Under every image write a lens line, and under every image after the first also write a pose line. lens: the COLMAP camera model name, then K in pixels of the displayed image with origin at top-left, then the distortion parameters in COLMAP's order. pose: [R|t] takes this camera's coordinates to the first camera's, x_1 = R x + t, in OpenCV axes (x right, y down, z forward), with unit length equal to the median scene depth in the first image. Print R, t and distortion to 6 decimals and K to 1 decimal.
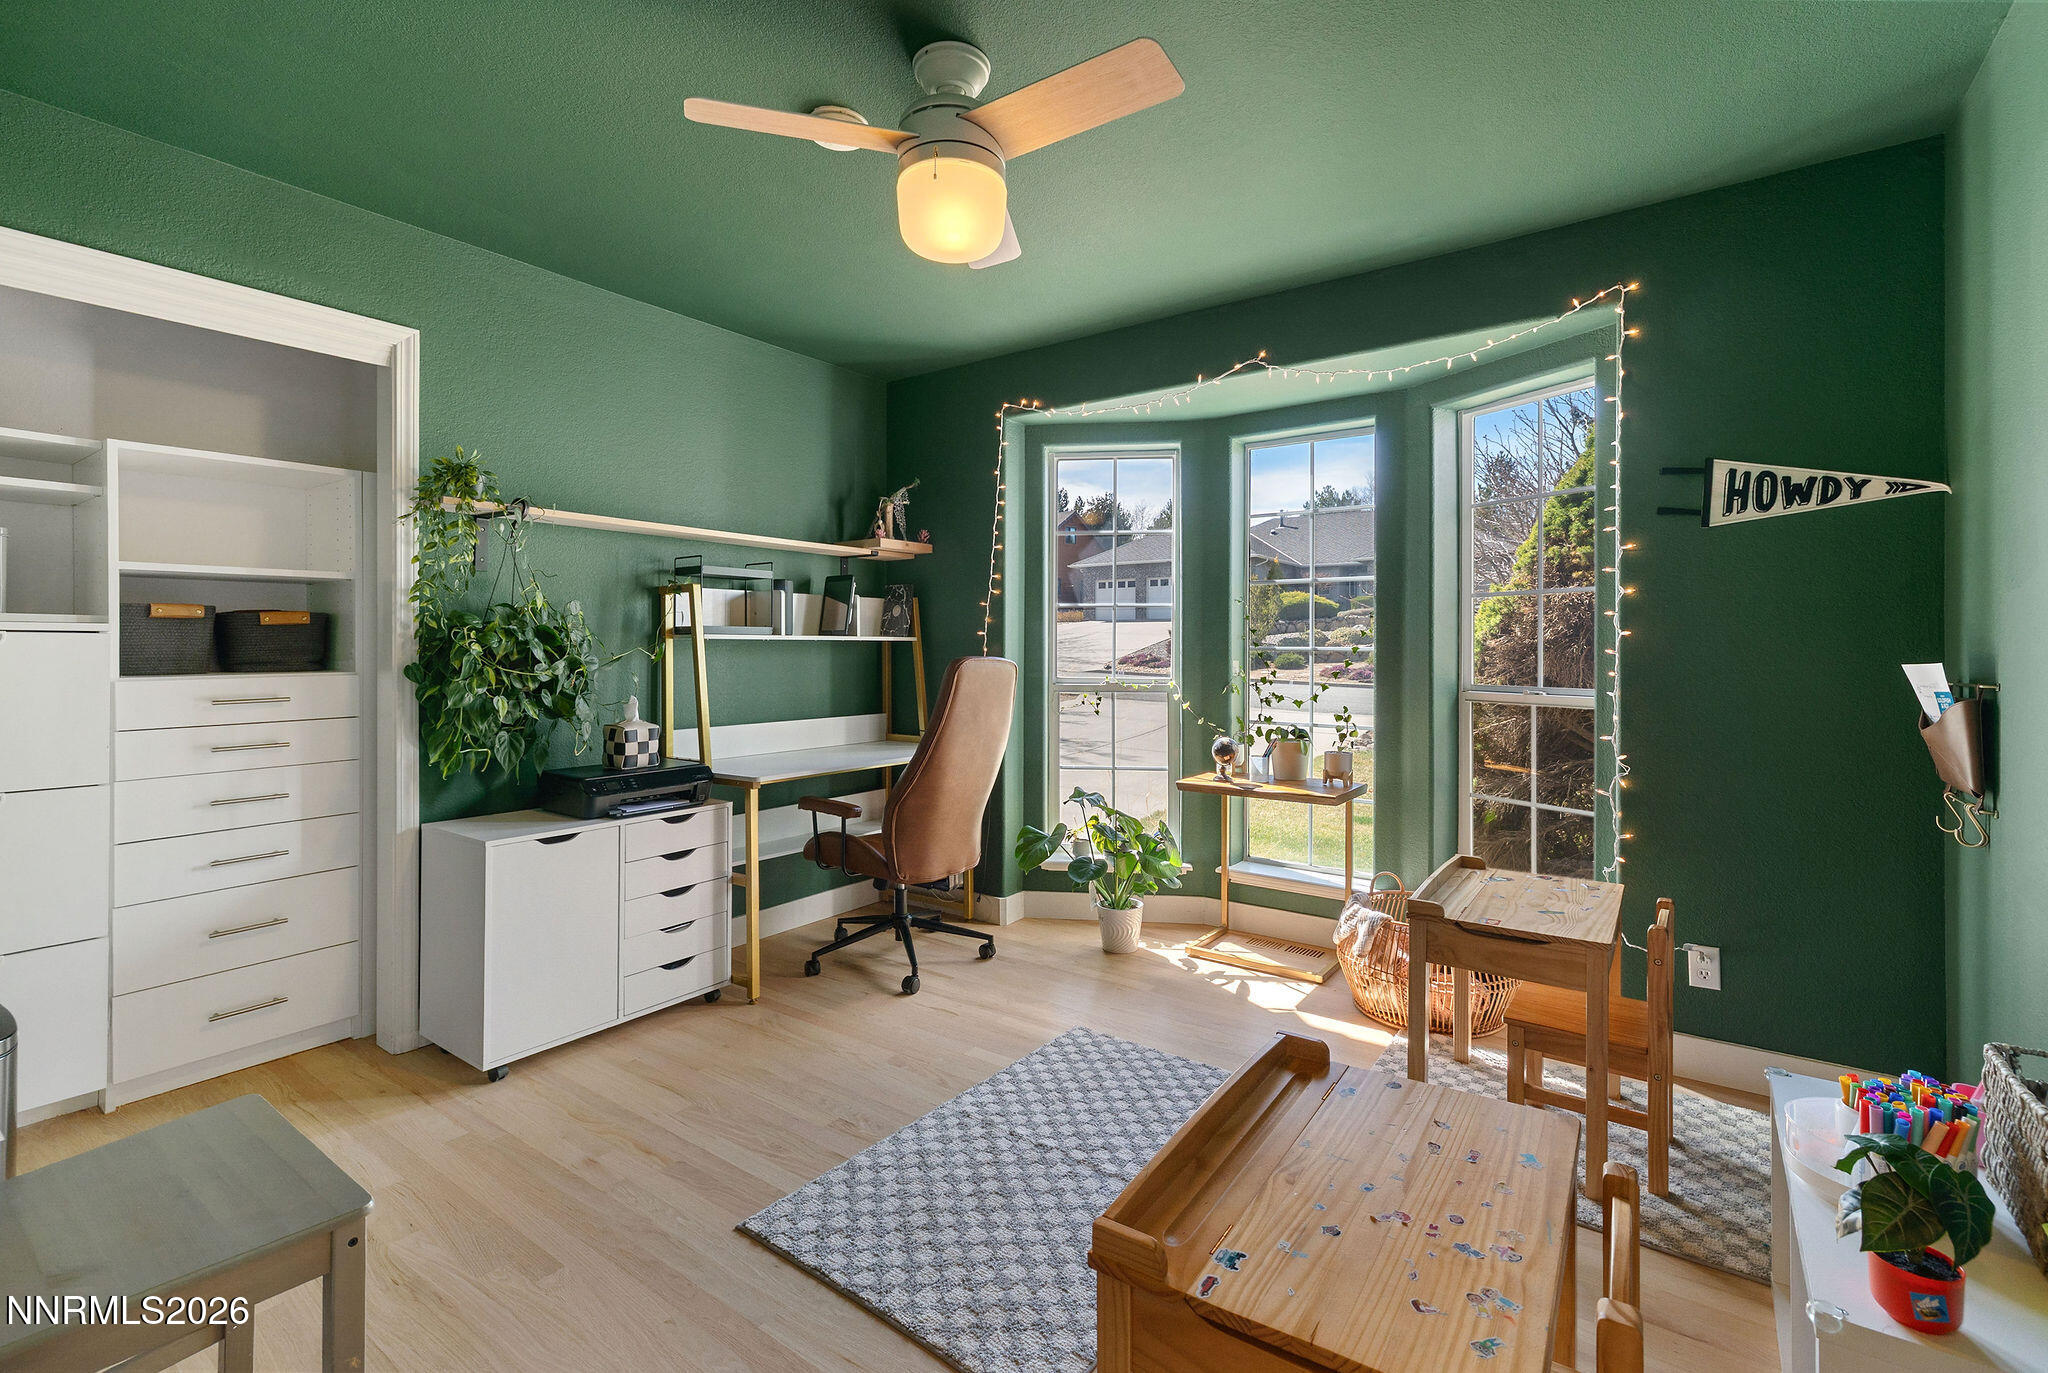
lens RADIAL K [[902.3, 0, 1033.1], [0, 902.3, 650.4], [0, 0, 1]] dist [0.001418, 0.000087]
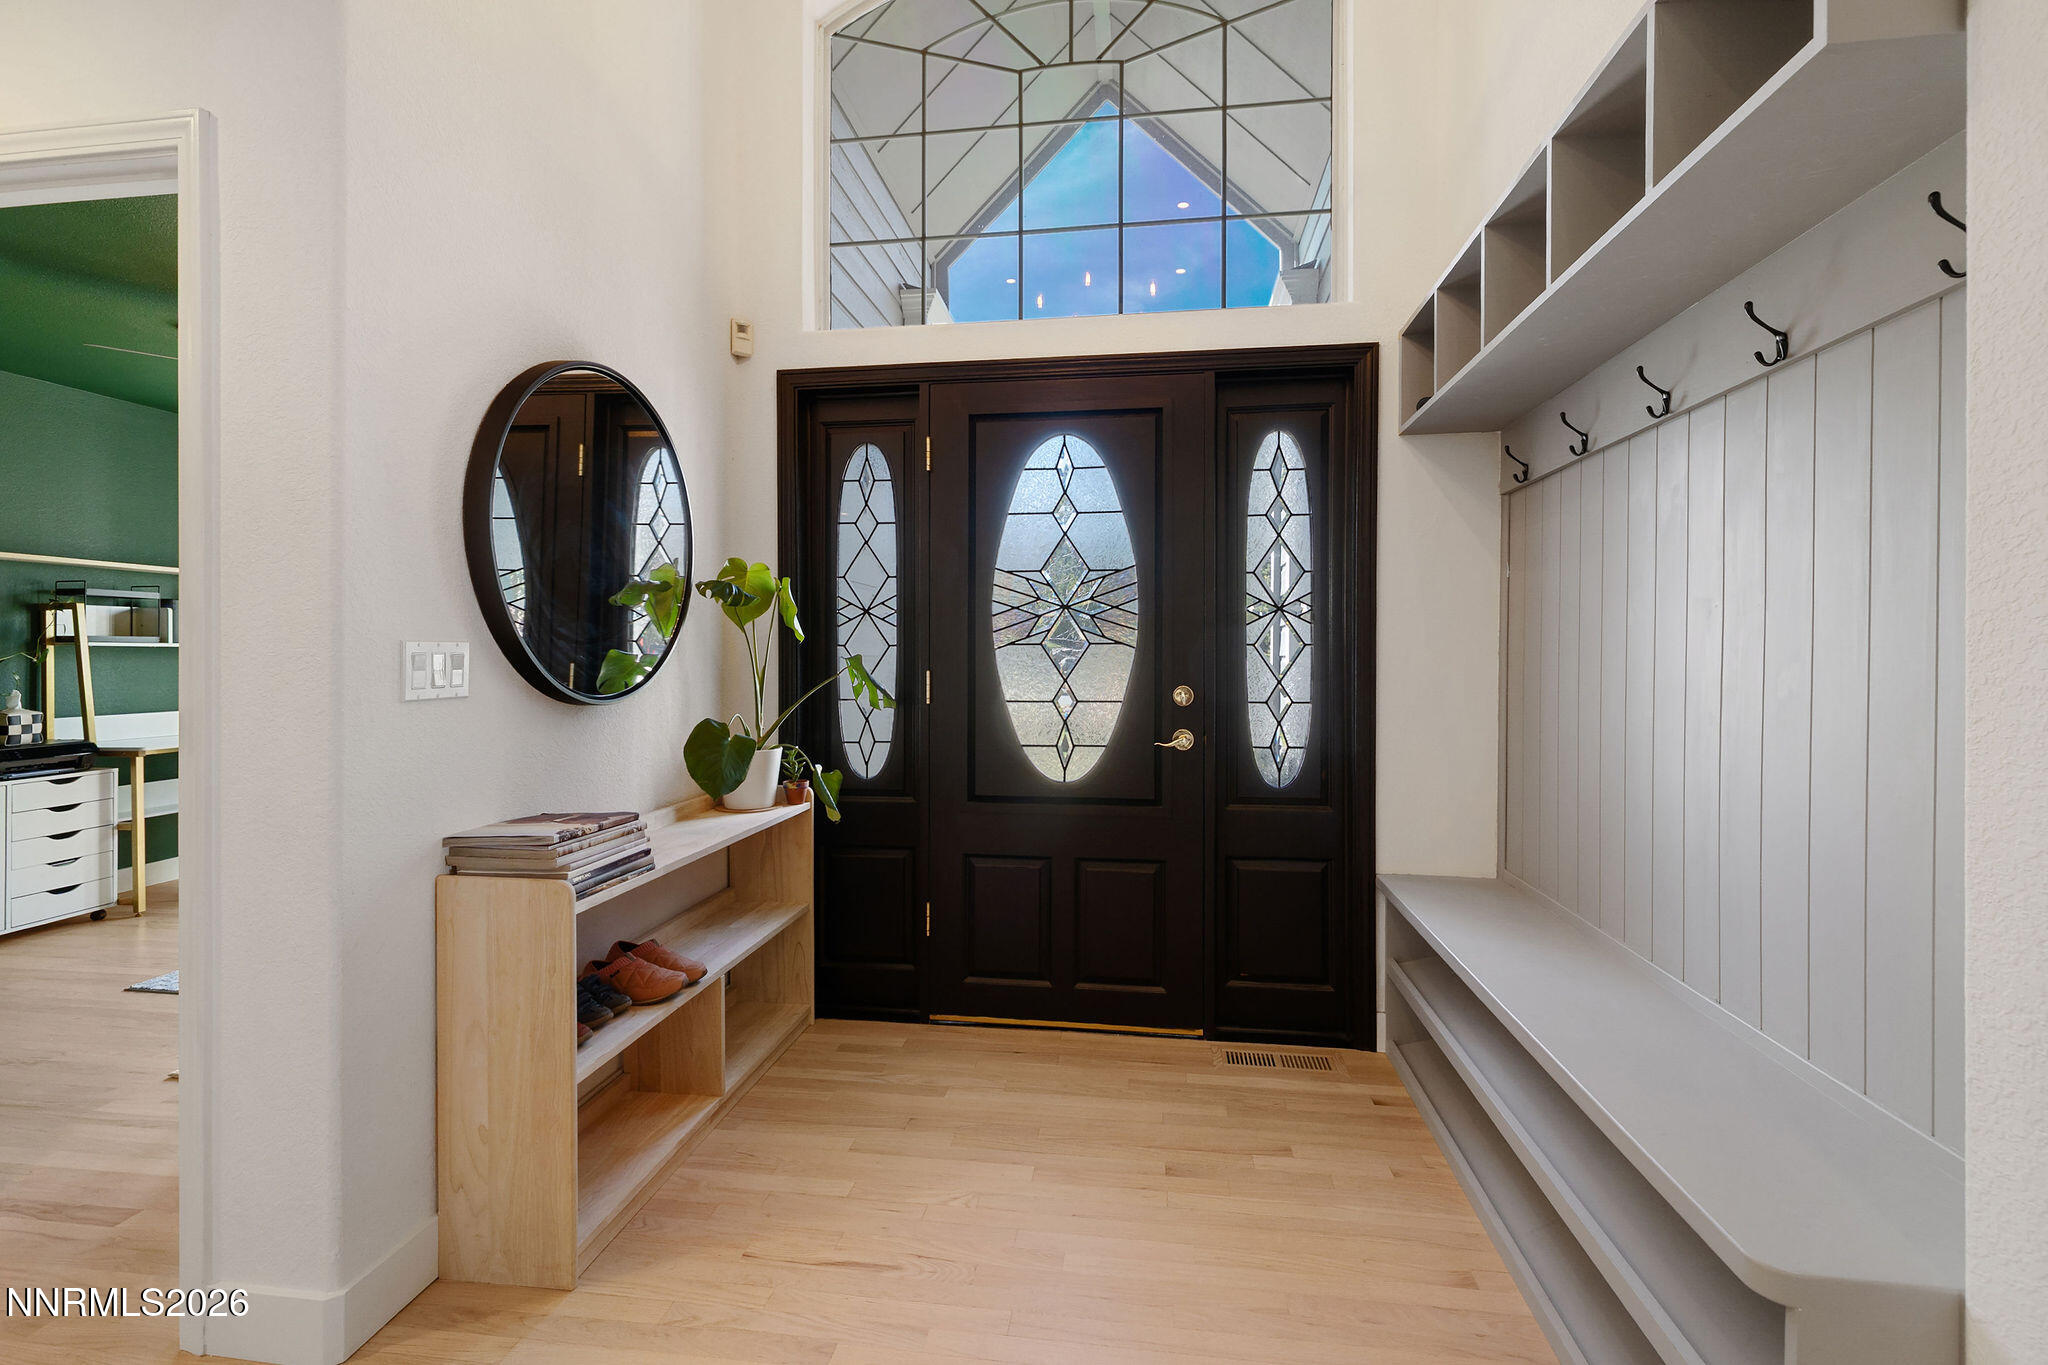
lens RADIAL K [[877.5, 0, 1031.2], [0, 877.5, 648.5], [0, 0, 1]] dist [-0.000565, -0.004430]
pose [[0.879137, -0.001546, 0.476567, 0.223347], [0.007210, 0.999923, -0.010057, 0.013327], [-0.476515, 0.012277, 0.879080, -0.727955]]
